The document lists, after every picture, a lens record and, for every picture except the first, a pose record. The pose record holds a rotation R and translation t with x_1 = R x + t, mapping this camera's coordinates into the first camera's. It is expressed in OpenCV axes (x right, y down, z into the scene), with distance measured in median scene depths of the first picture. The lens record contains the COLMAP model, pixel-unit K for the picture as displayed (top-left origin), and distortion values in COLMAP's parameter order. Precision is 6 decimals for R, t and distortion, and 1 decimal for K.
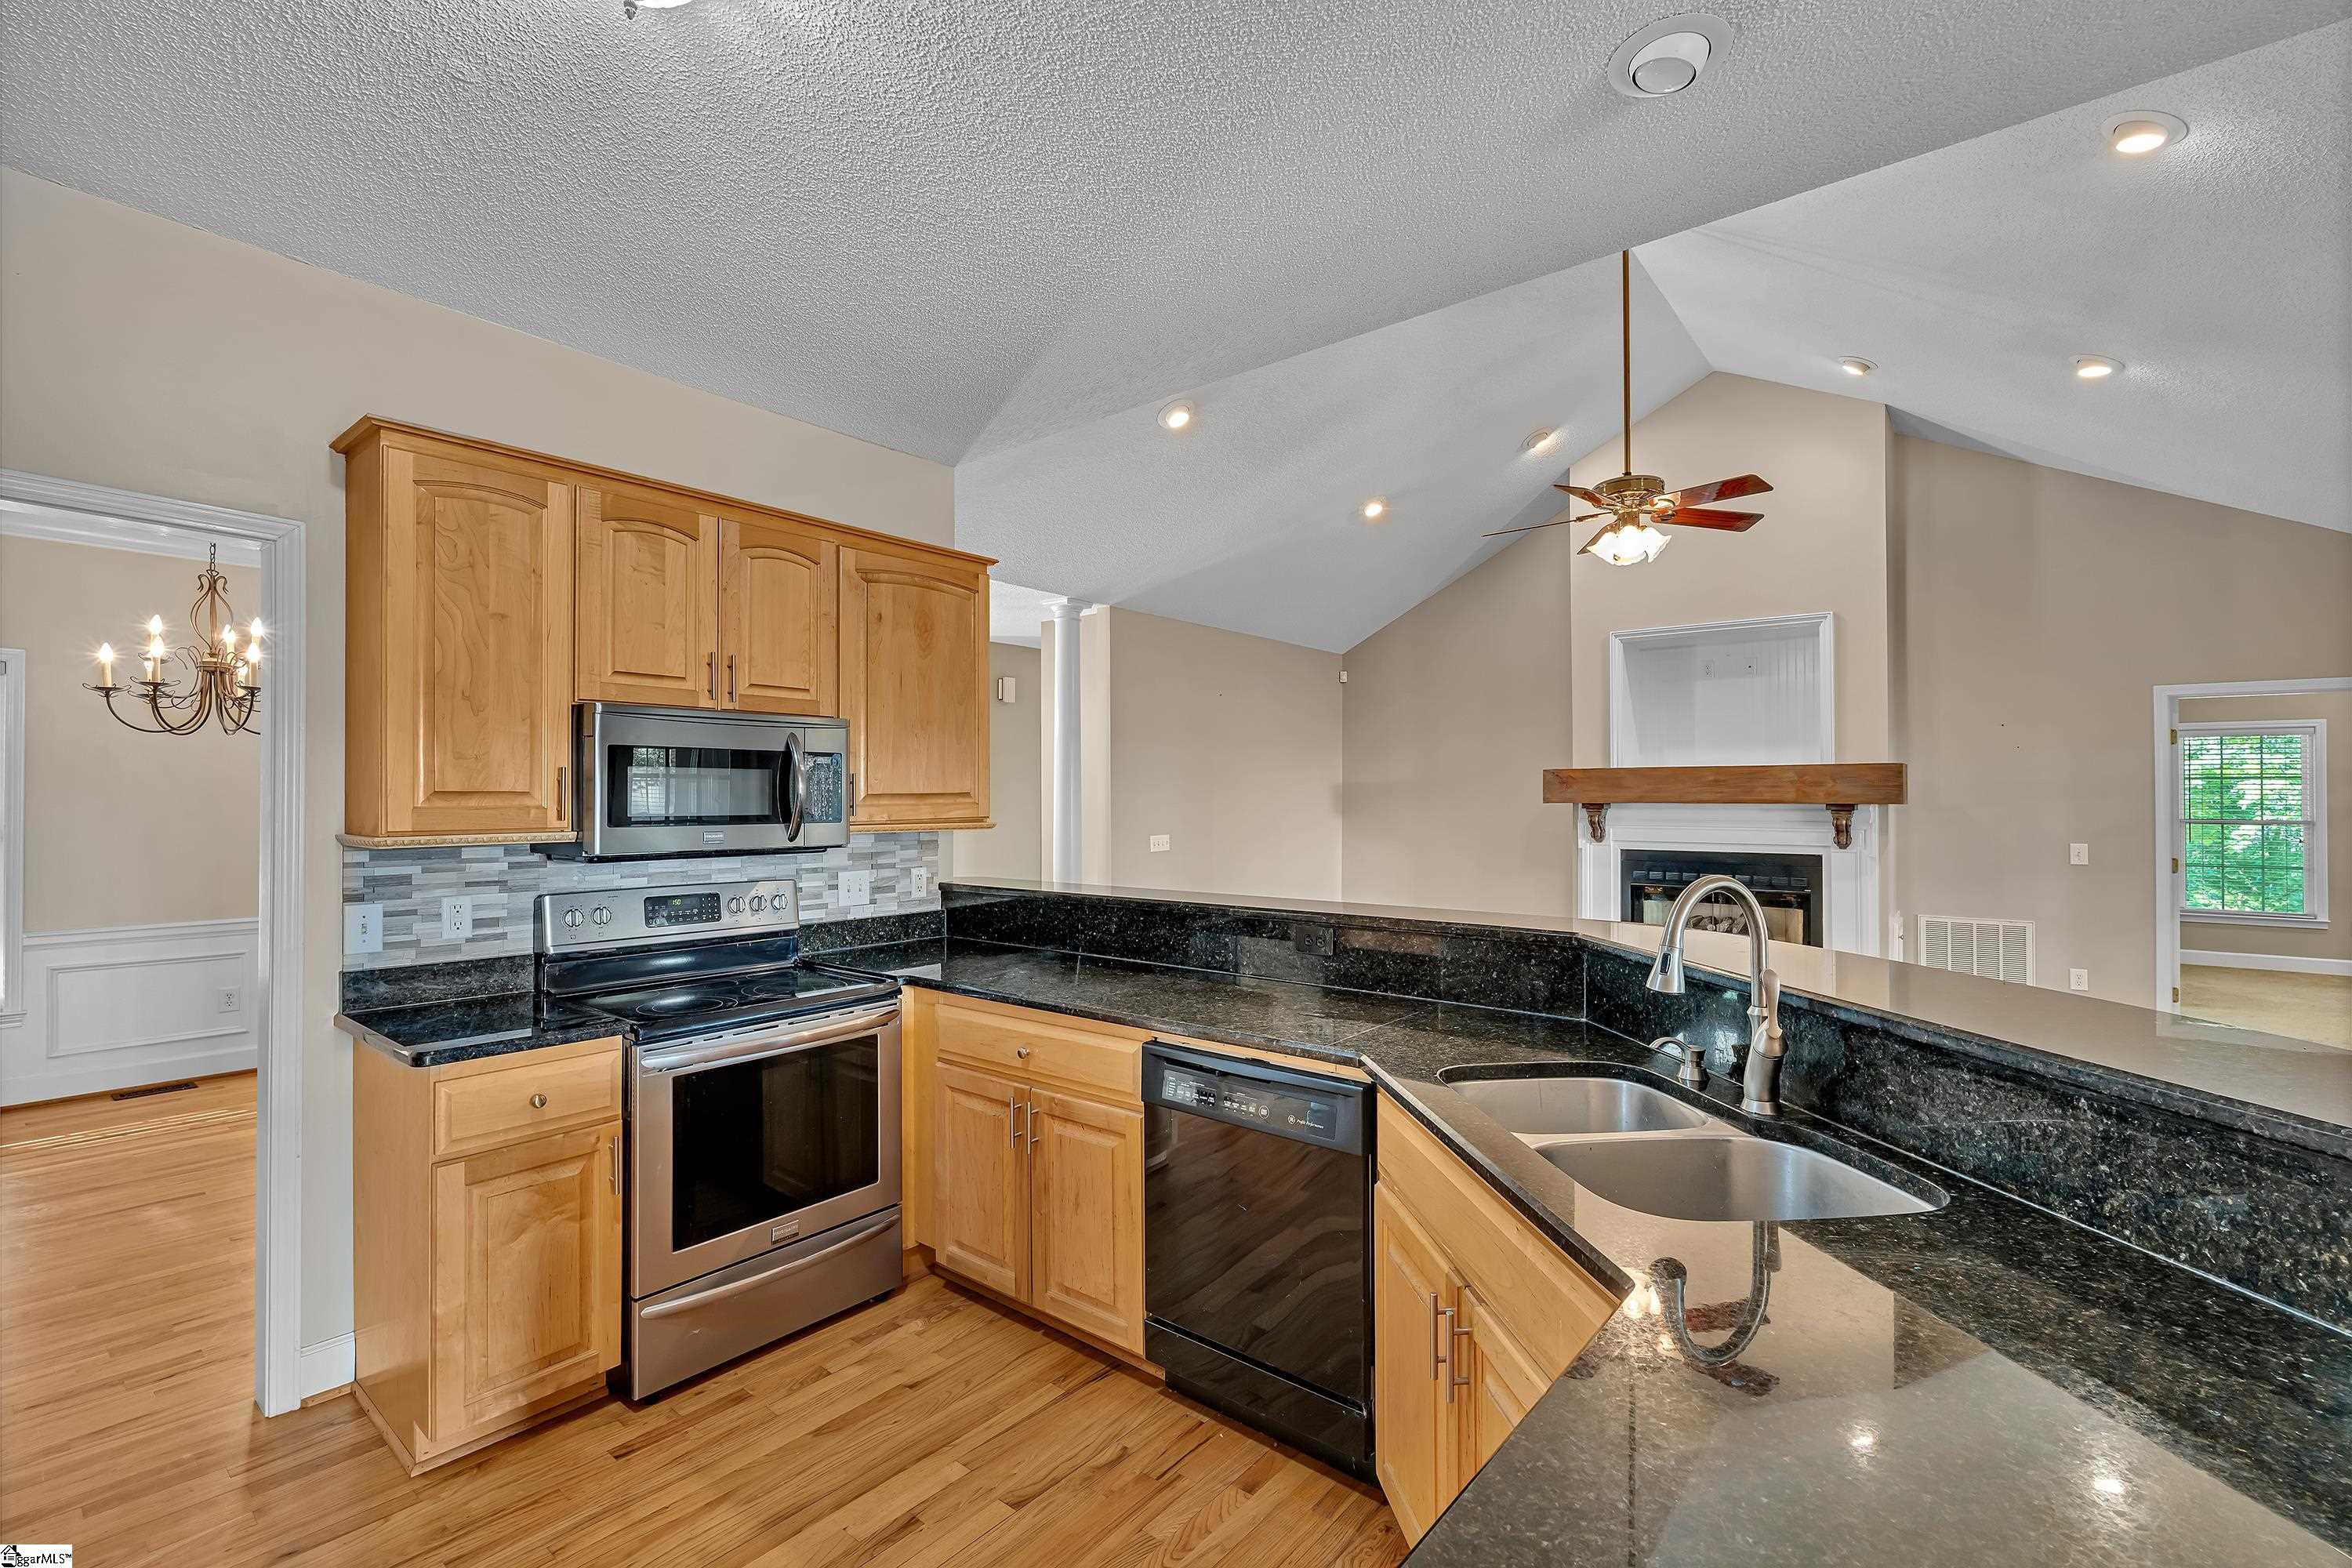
lens RADIAL K [[1017.6, 0, 1176.0], [0, 1017.6, 784.0], [0, 0, 1]] dist [-0.003130, -0.001022]
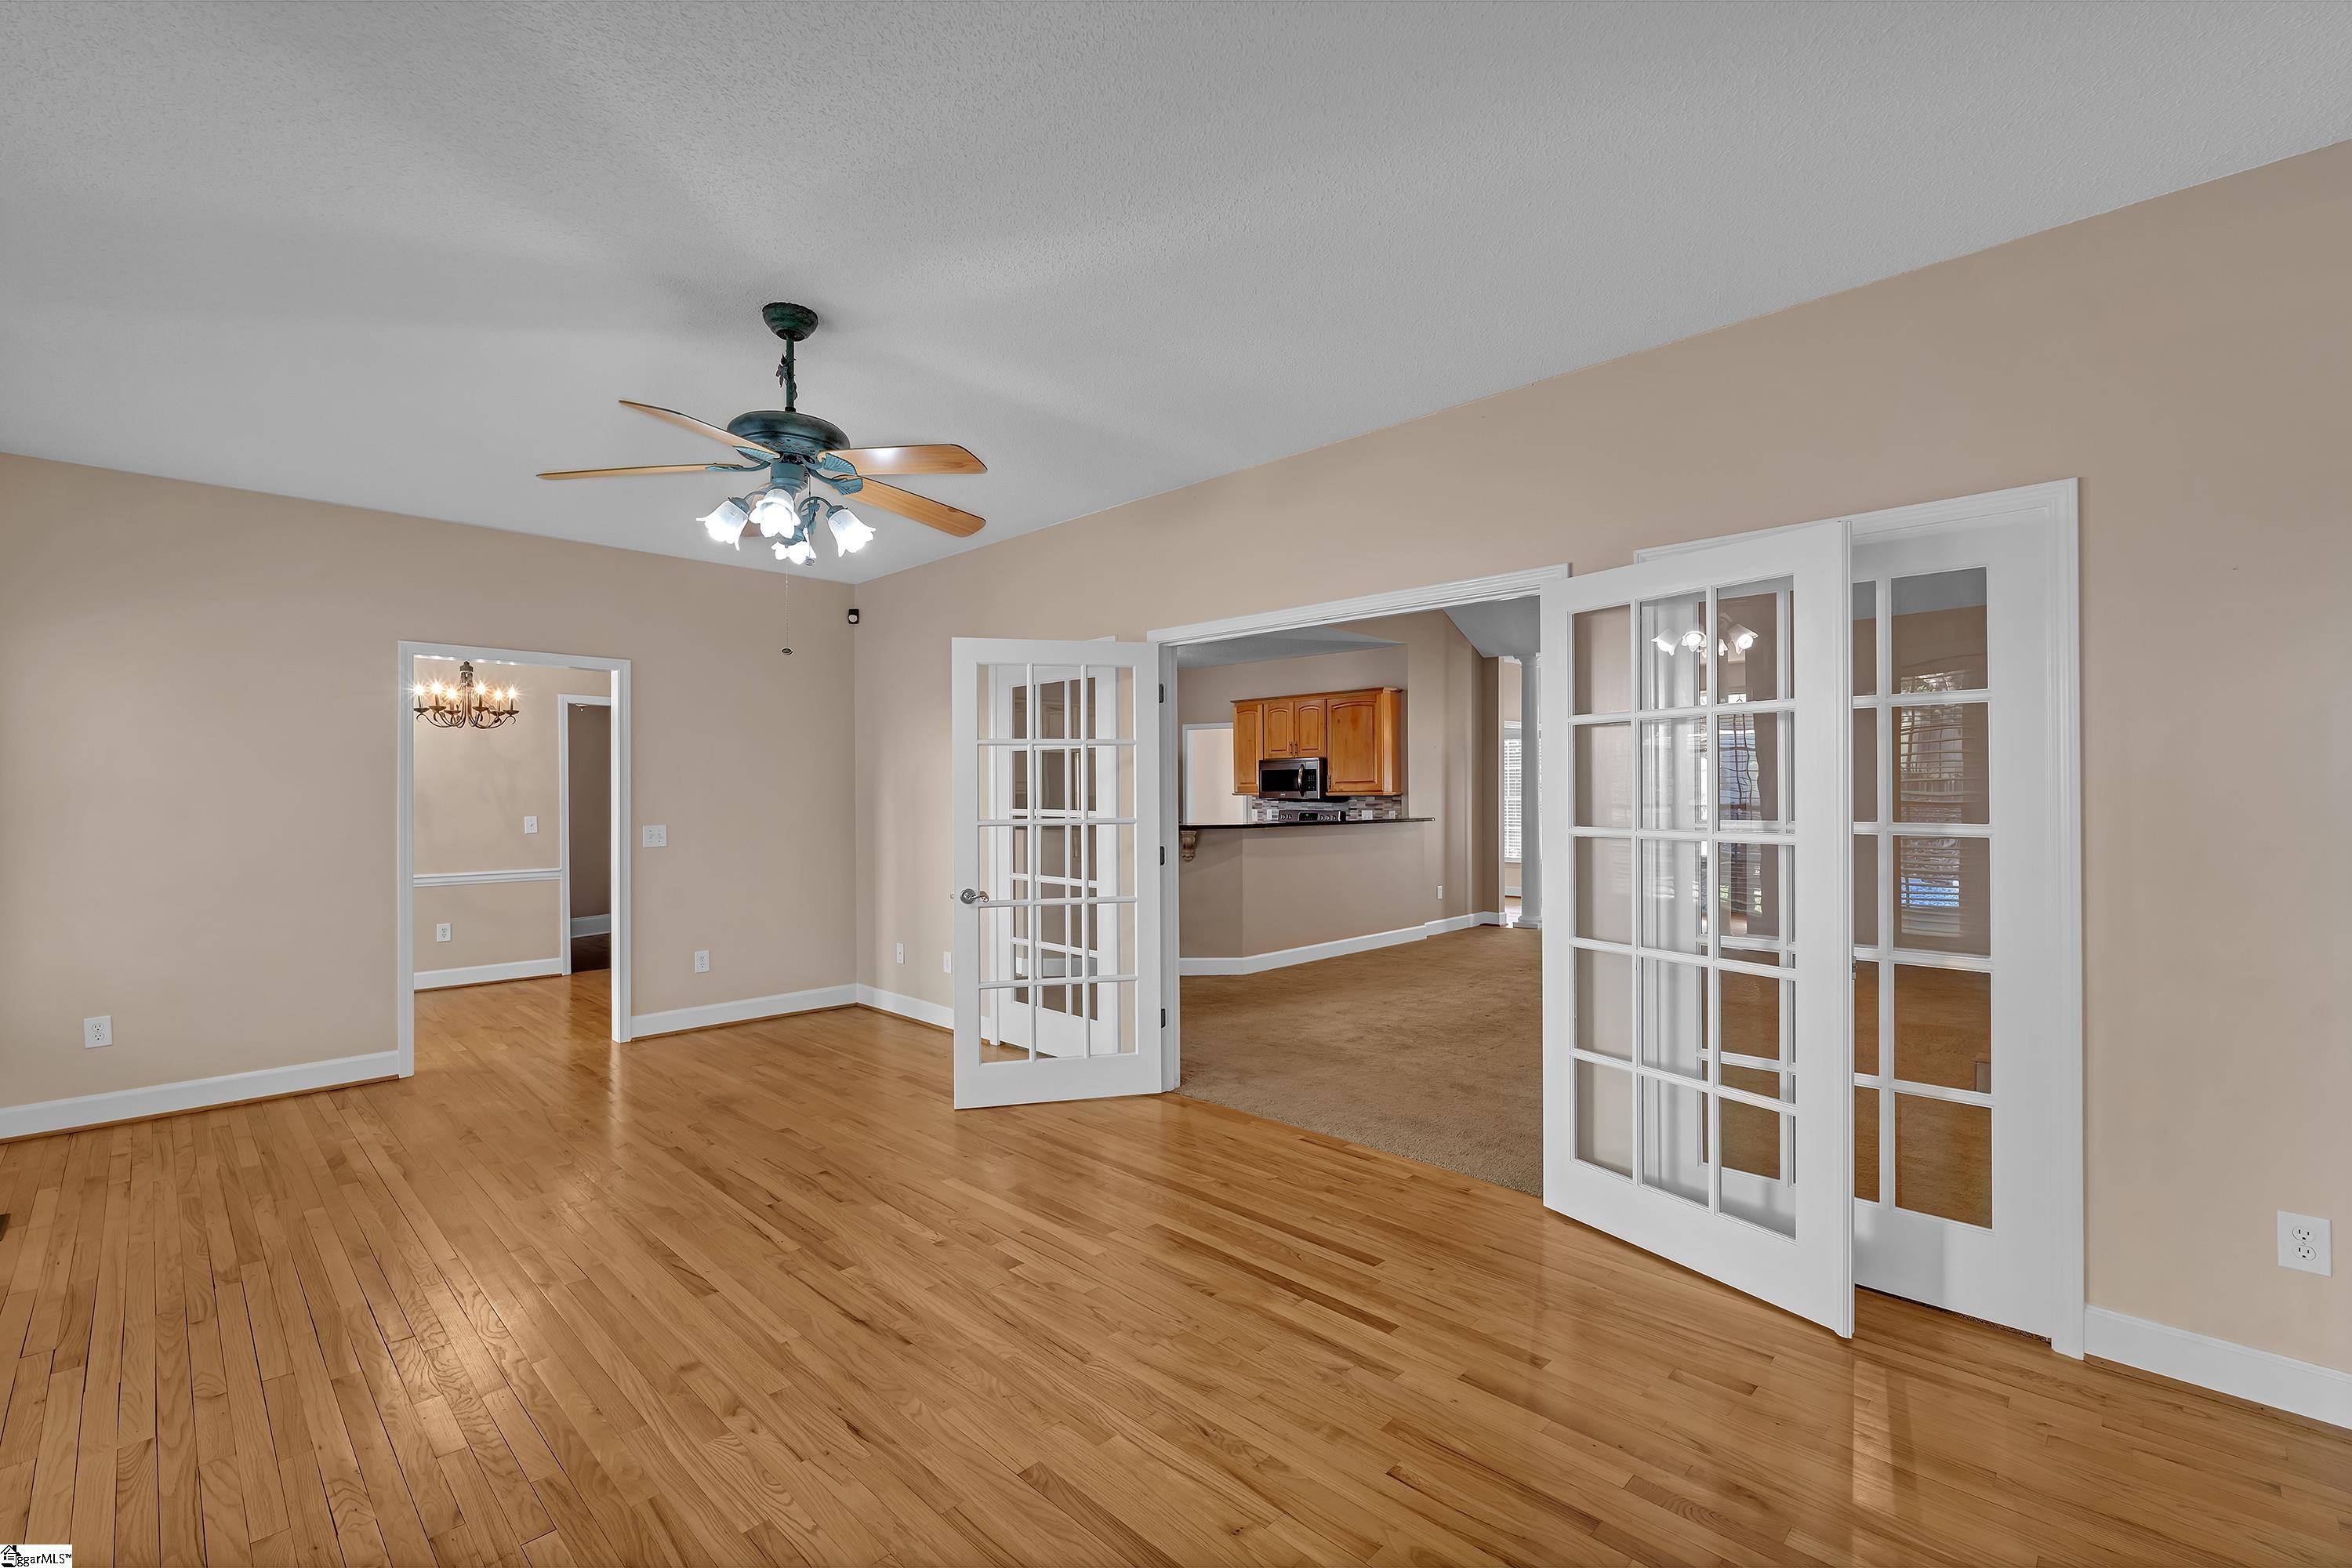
lens RADIAL K [[1017.6, 0, 1176.0], [0, 1017.6, 784.0], [0, 0, 1]] dist [-0.003130, -0.001022]
pose [[-0.095858, -0.008087, -0.995362, 2.524652], [0.020877, 0.999731, -0.010133, 0.034029], [0.995176, -0.021751, -0.095664, 0.782147]]
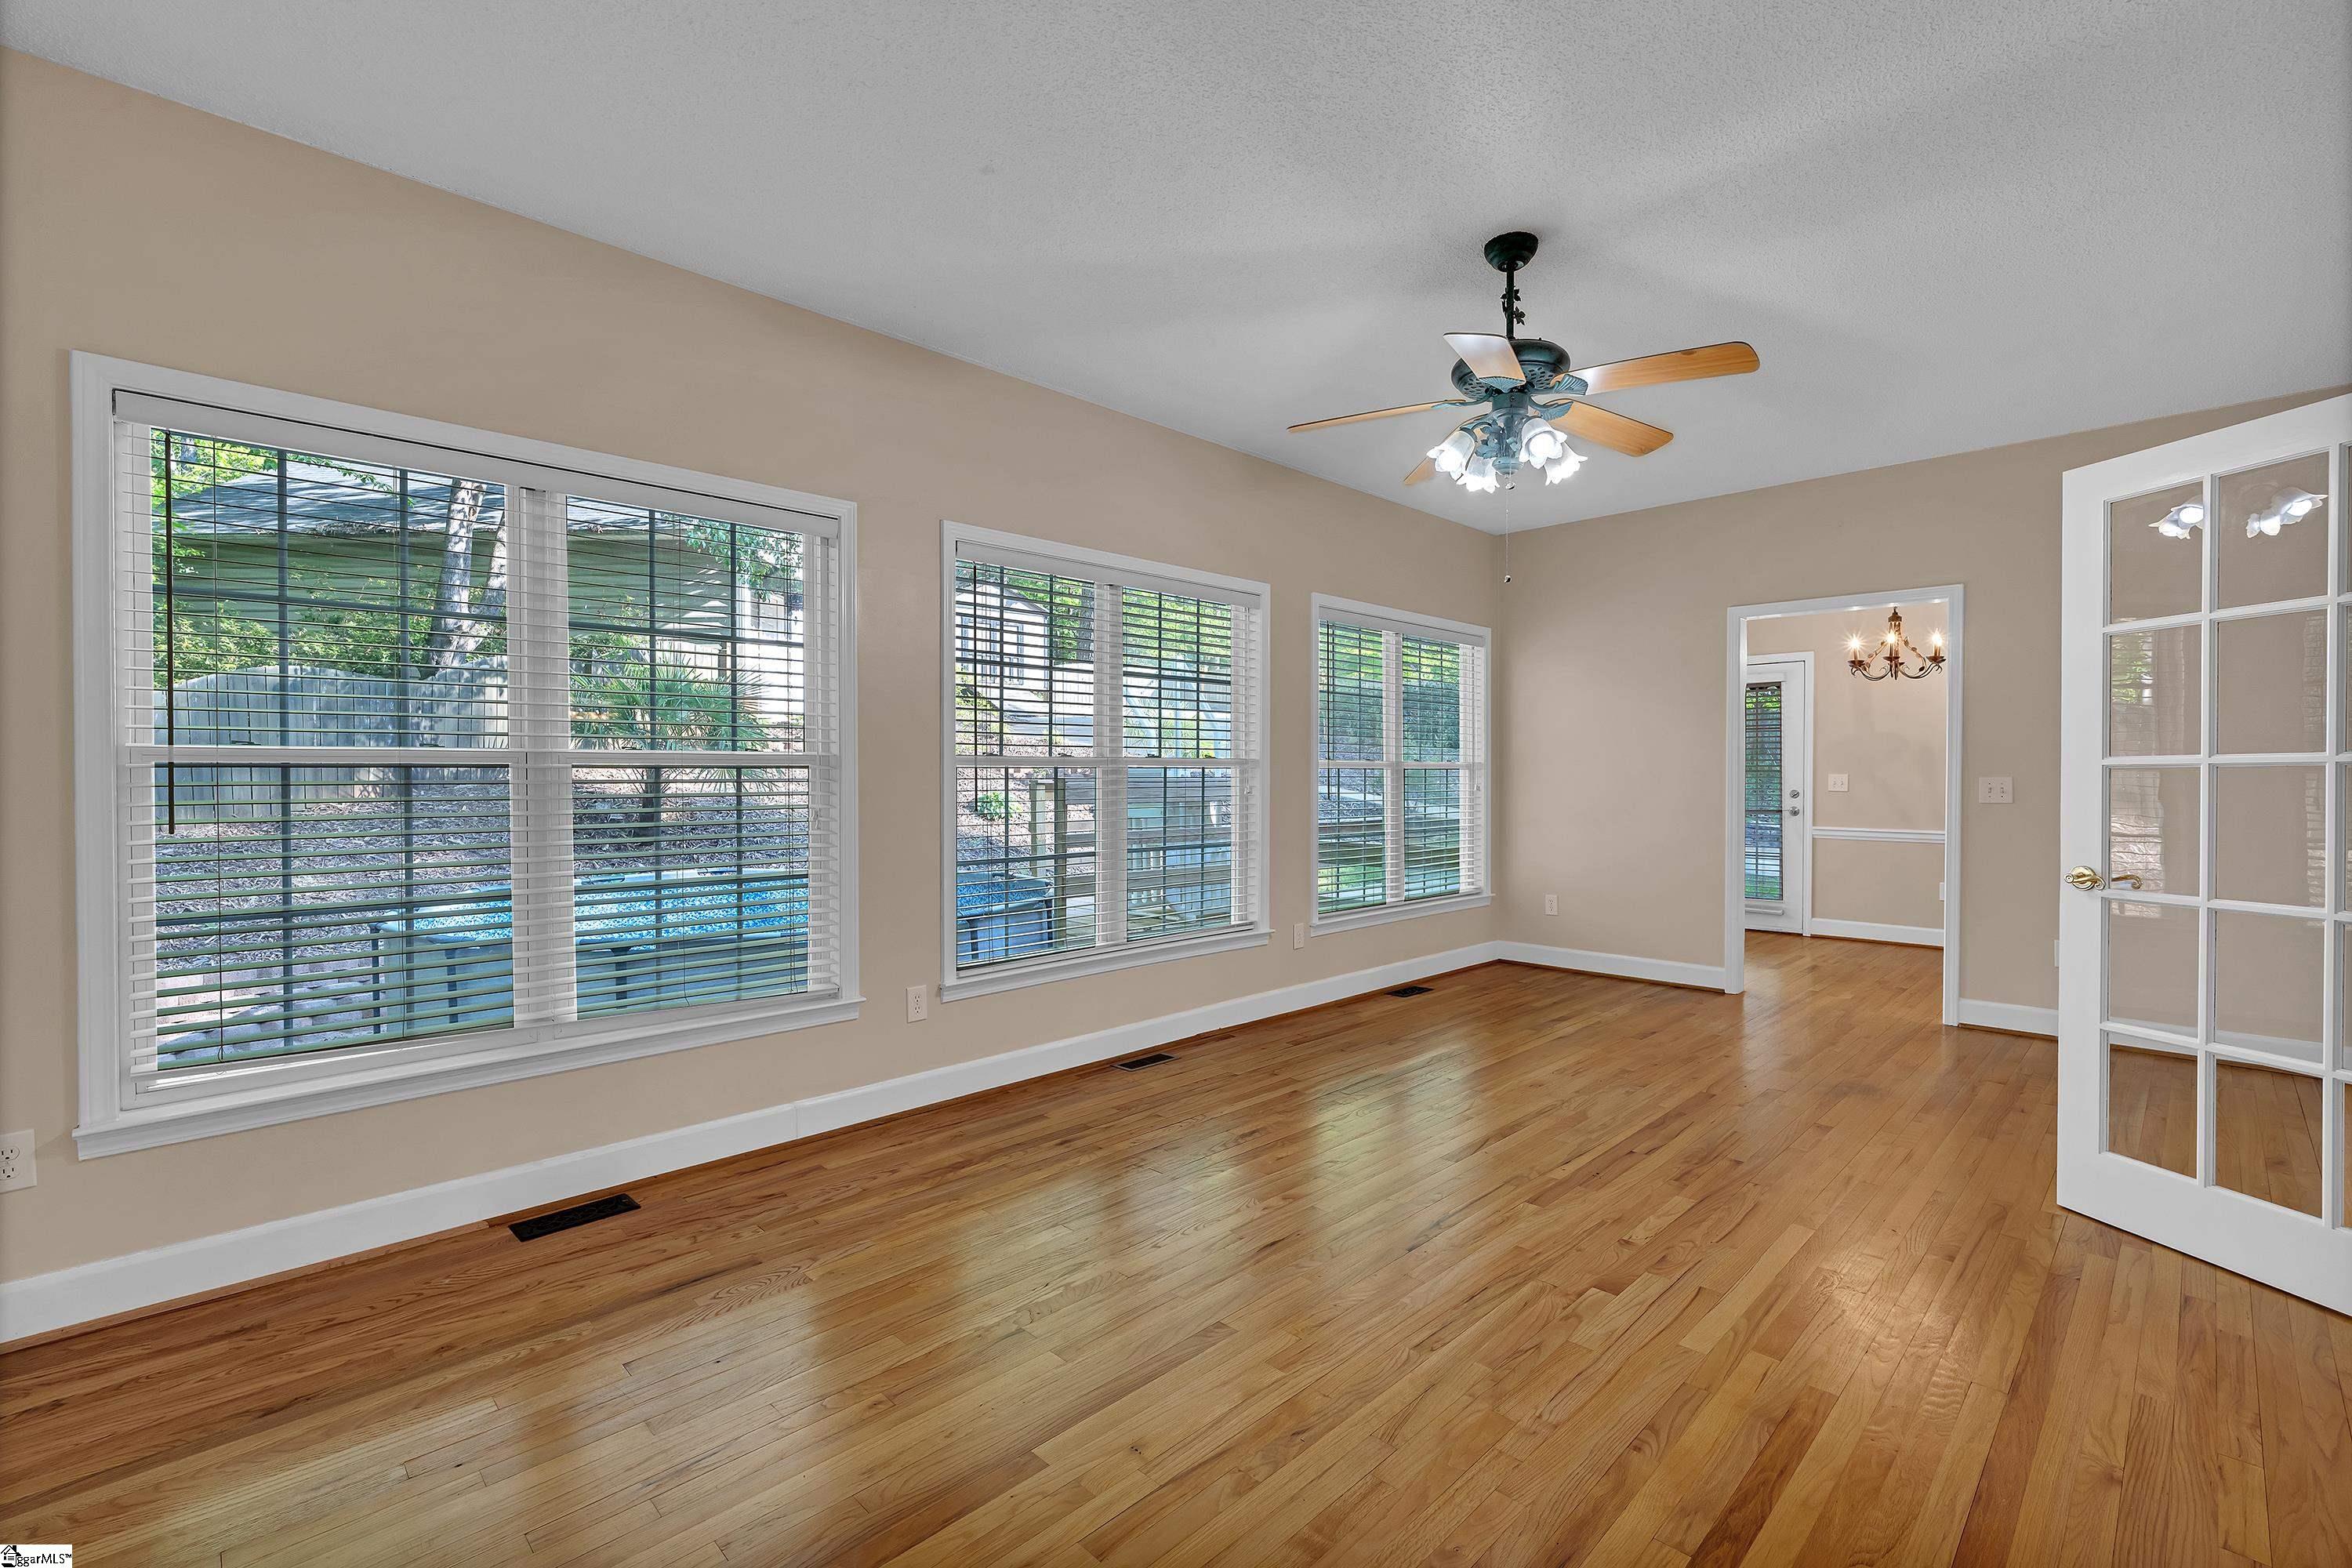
lens RADIAL K [[1017.6, 0, 1176.0], [0, 1017.6, 784.0], [0, 0, 1]] dist [-0.003130, -0.001022]
pose [[-0.993929, -0.000813, 0.110017, 1.901921], [-0.001802, 0.999959, -0.008887, 0.090964], [-0.110006, -0.009031, -0.993890, 1.271764]]
